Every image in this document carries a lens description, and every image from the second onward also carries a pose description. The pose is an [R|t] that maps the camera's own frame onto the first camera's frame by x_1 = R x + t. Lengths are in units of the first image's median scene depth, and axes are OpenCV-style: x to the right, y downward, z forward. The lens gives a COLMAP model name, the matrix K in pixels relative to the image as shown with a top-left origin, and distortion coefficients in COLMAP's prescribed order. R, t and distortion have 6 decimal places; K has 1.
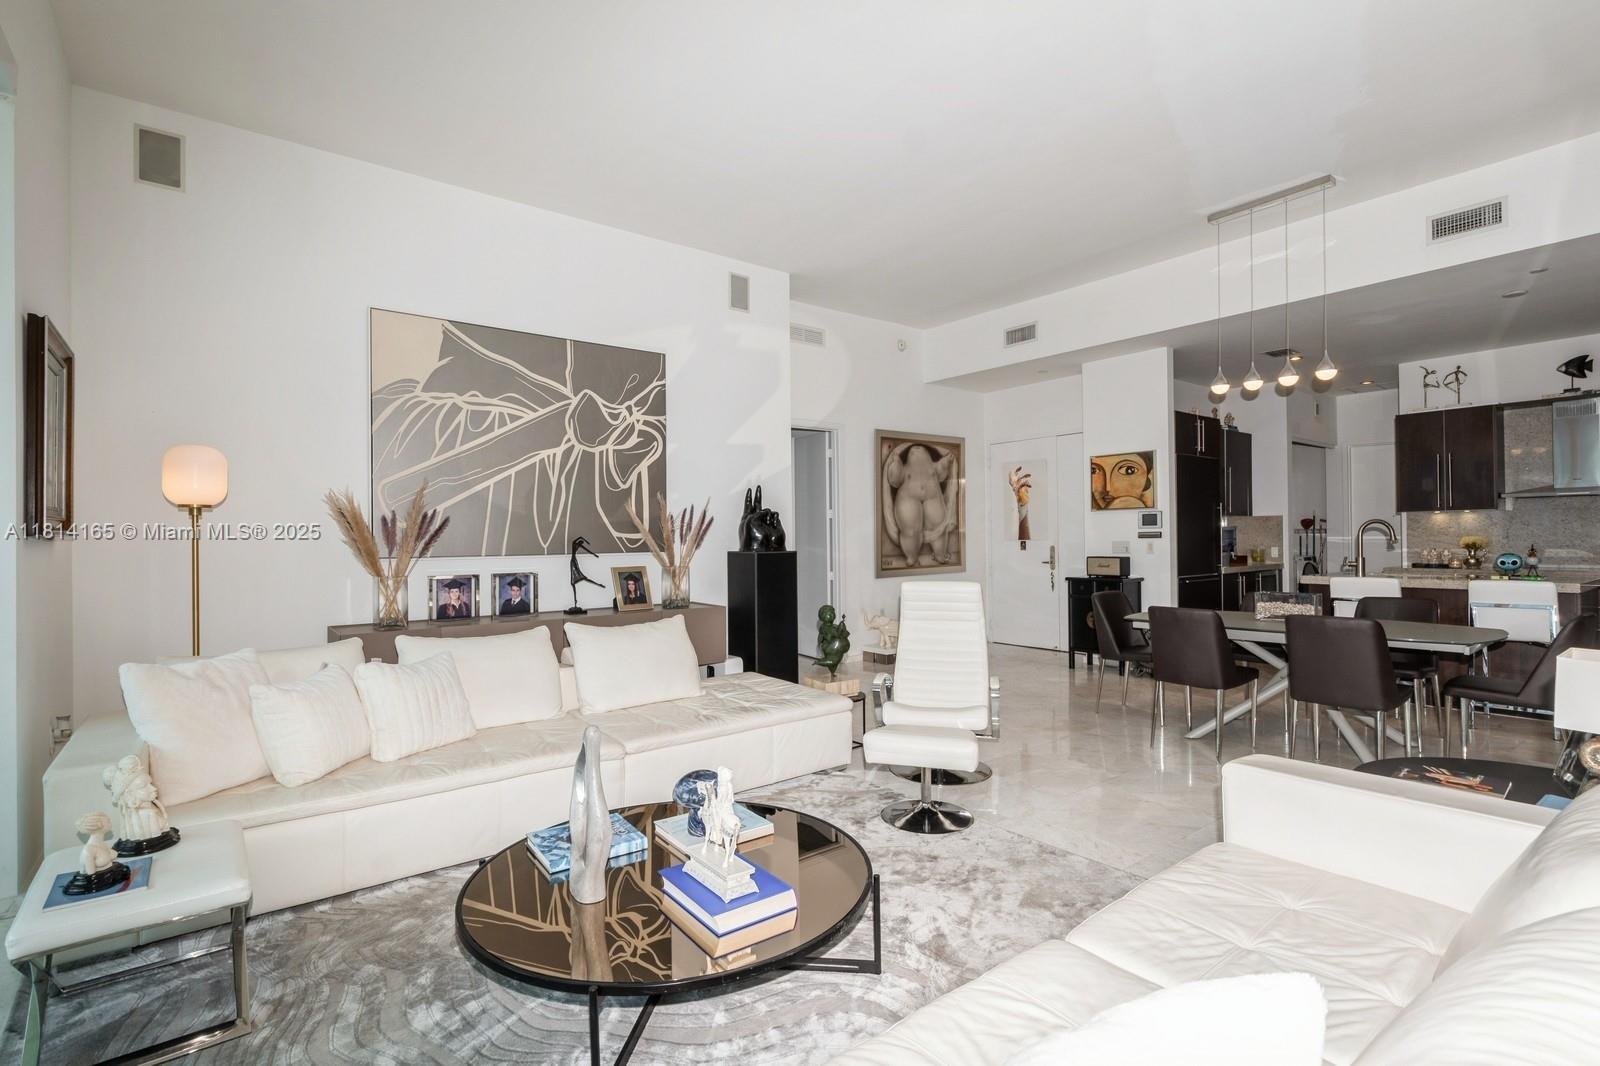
lens RADIAL K [[757.2, 0, 801.5], [0, 757.2, 535.1], [0, 0, 1]] dist [0.000606, -0.000135]
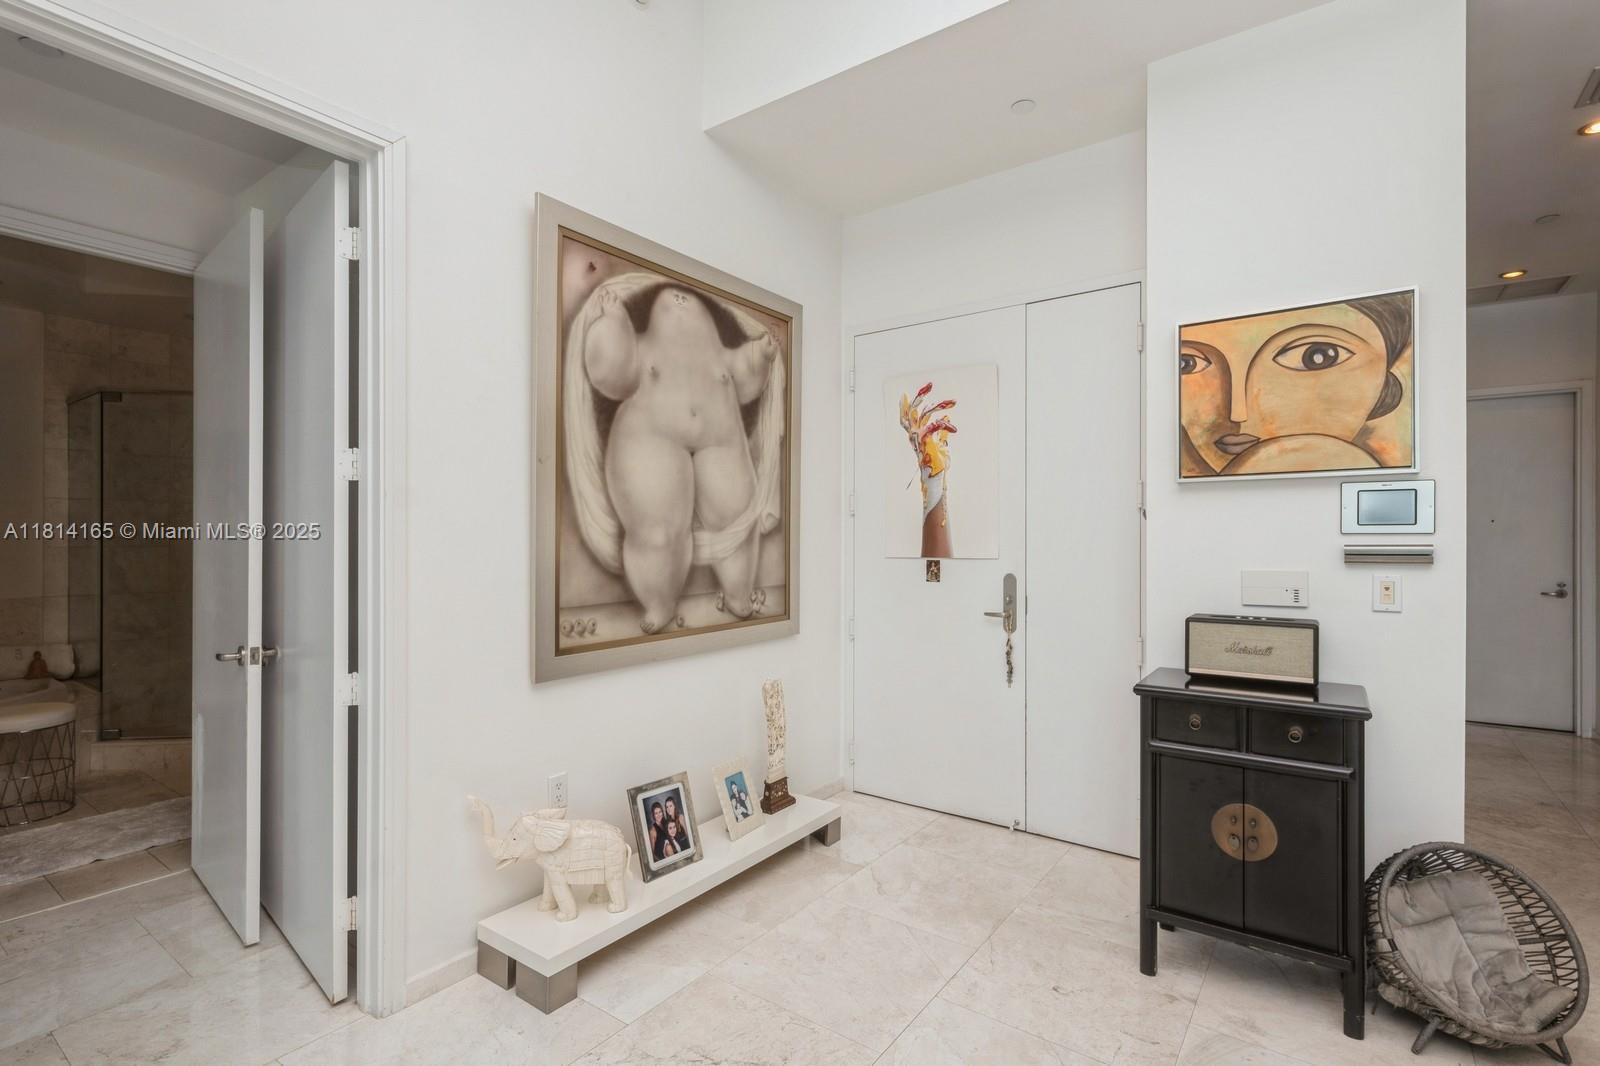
lens RADIAL K [[752.3, 0, 797.4], [0, 752.3, 533.9], [0, 0, 1]] dist [0.001344, -0.000723]
pose [[0.963472, 0.015841, 0.267340, 0.130459], [-0.014224, 0.999867, -0.007984, -0.002957], [-0.267431, 0.003889, 0.963569, 0.744482]]
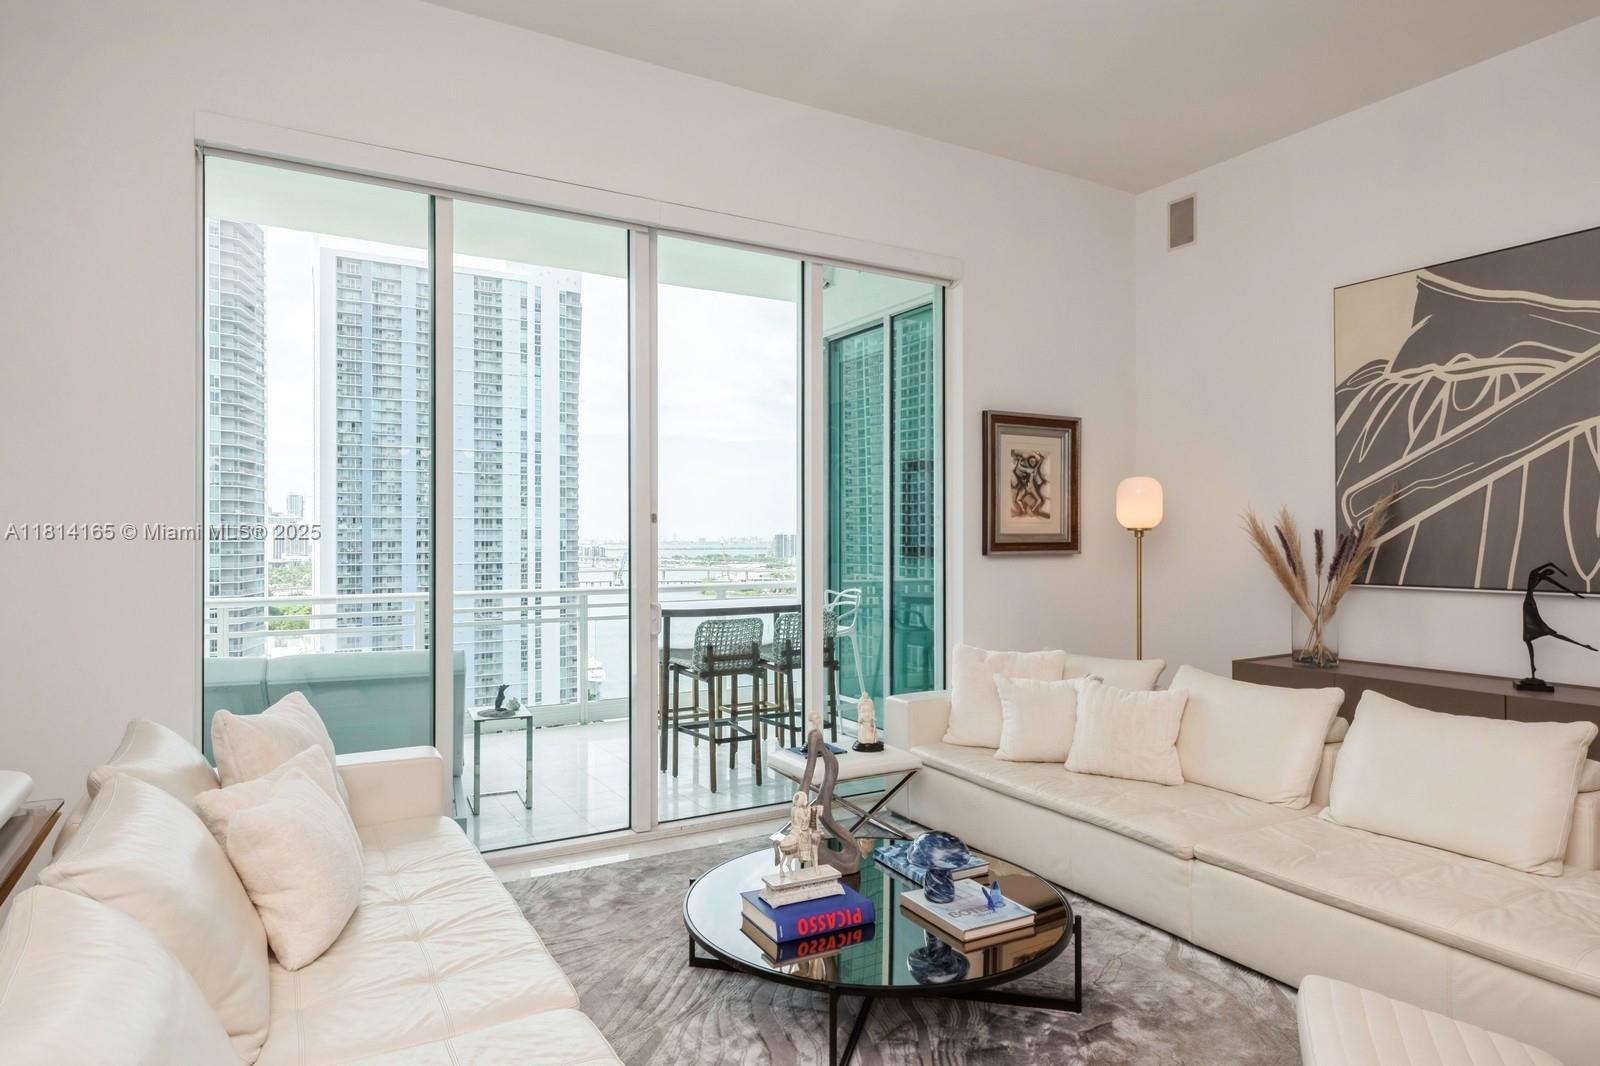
lens RADIAL K [[941.3, 0, 806.0], [0, 941.3, 532.4], [0, 0, 1]] dist [0.004322, -0.000947]
pose [[-0.139704, 0.003778, -0.990186, 0.354569], [0.005620, 0.999980, 0.003022, -0.020008], [0.990177, -0.005143, -0.139722, 0.348466]]
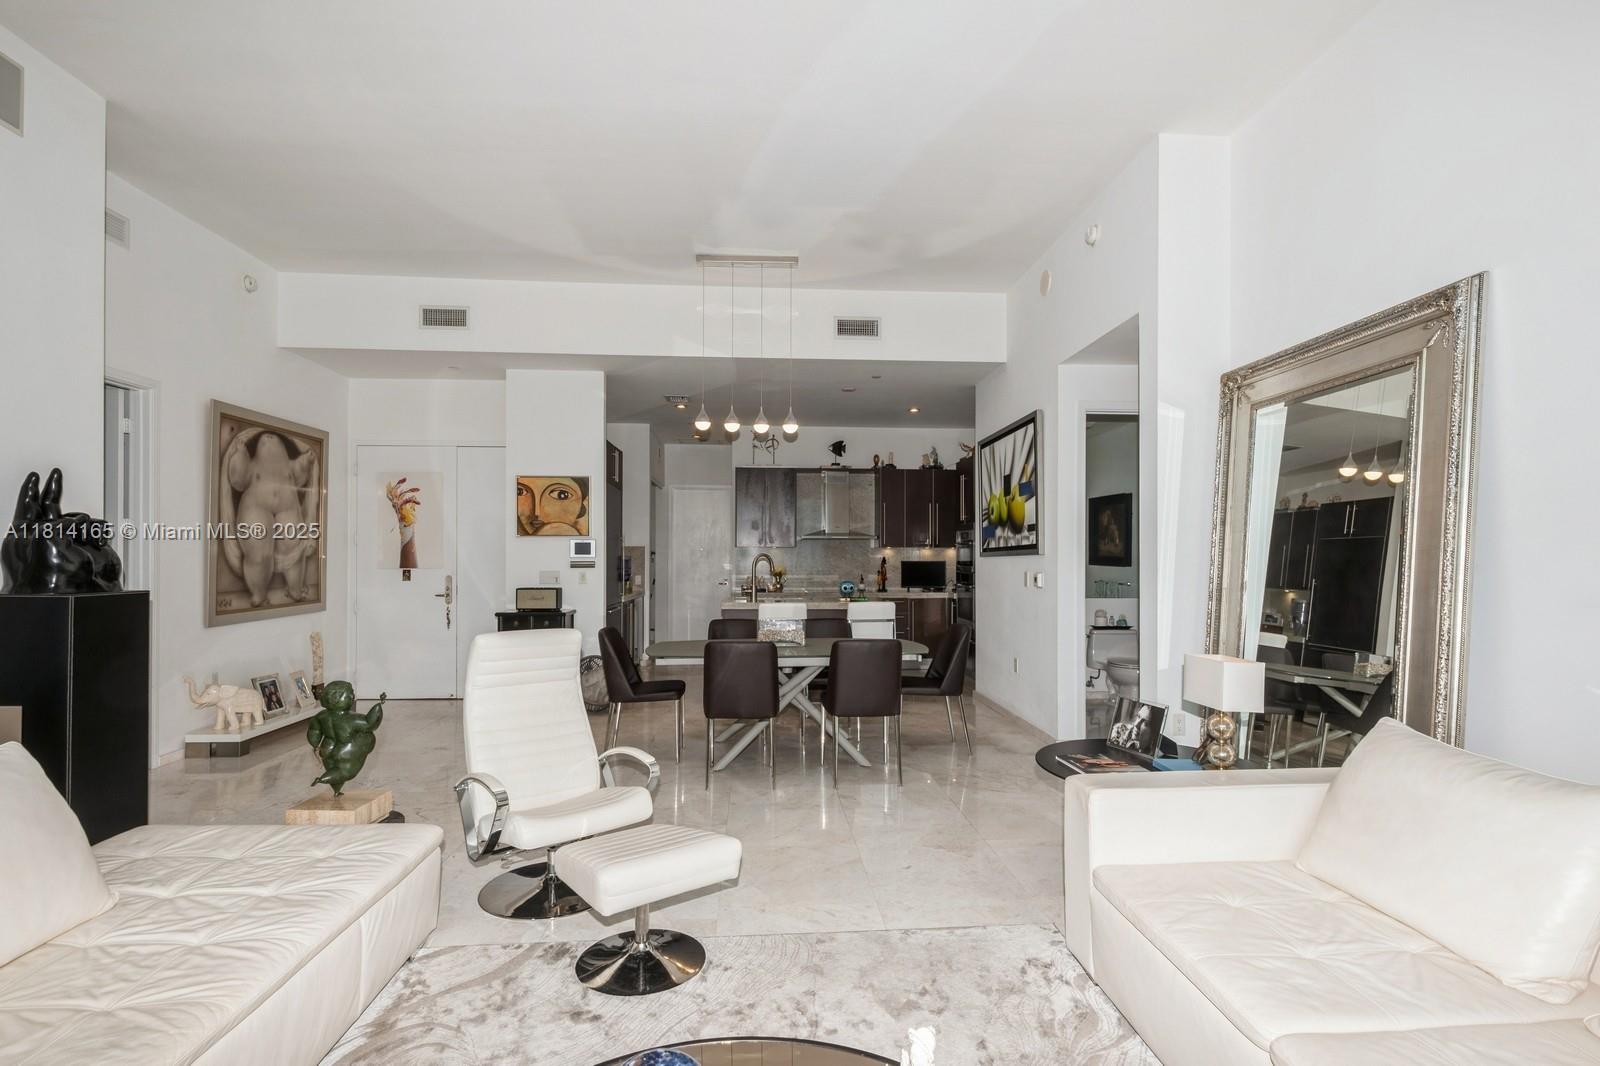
lens RADIAL K [[759.1, 0, 807.9], [0, 759.1, 559.3], [0, 0, 1]] dist [0.001672, -0.000100]
pose [[0.561813, 0.011261, 0.827188, -0.168762], [-0.011675, 0.999916, -0.005682, -0.004495], [-0.827182, -0.006465, 0.561897, 0.223271]]
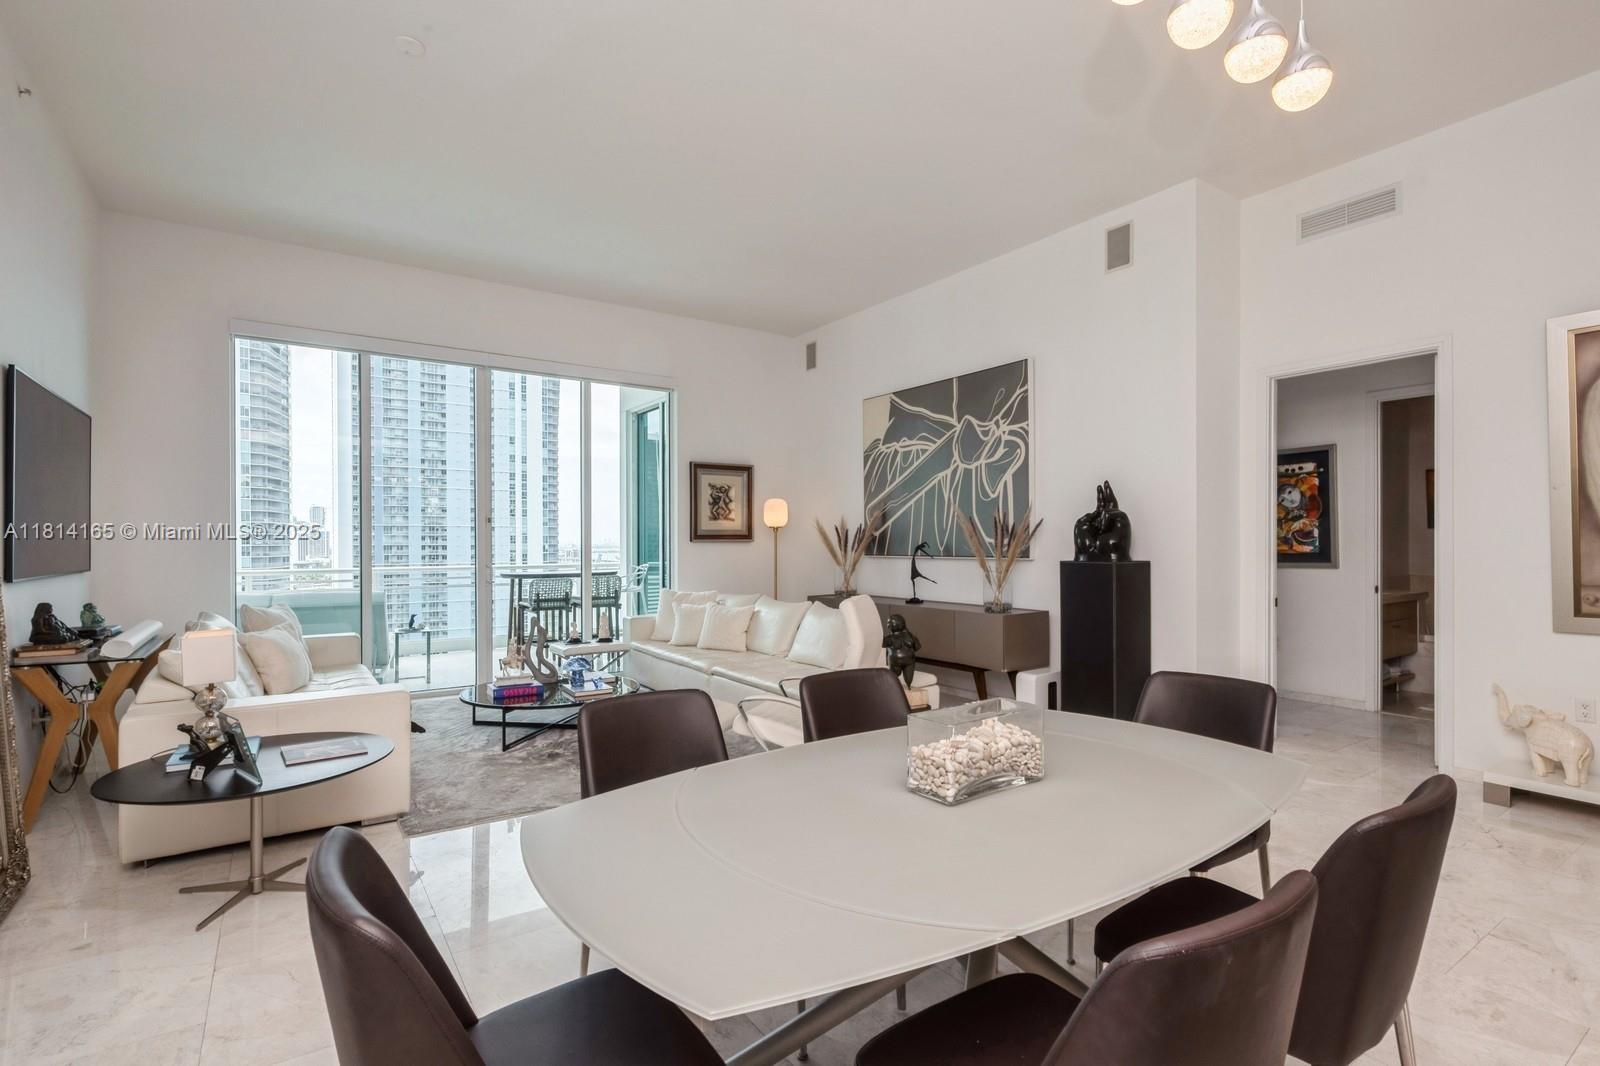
lens RADIAL K [[759.1, 0, 808.0], [0, 759.1, 543.7], [0, 0, 1]] dist [0.001710, 0.000235]
pose [[-0.063501, 0.011607, -0.997914, 0.665057], [0.006344, 0.999917, 0.011227, -0.007250], [0.997962, -0.005618, -0.063569, 0.614745]]
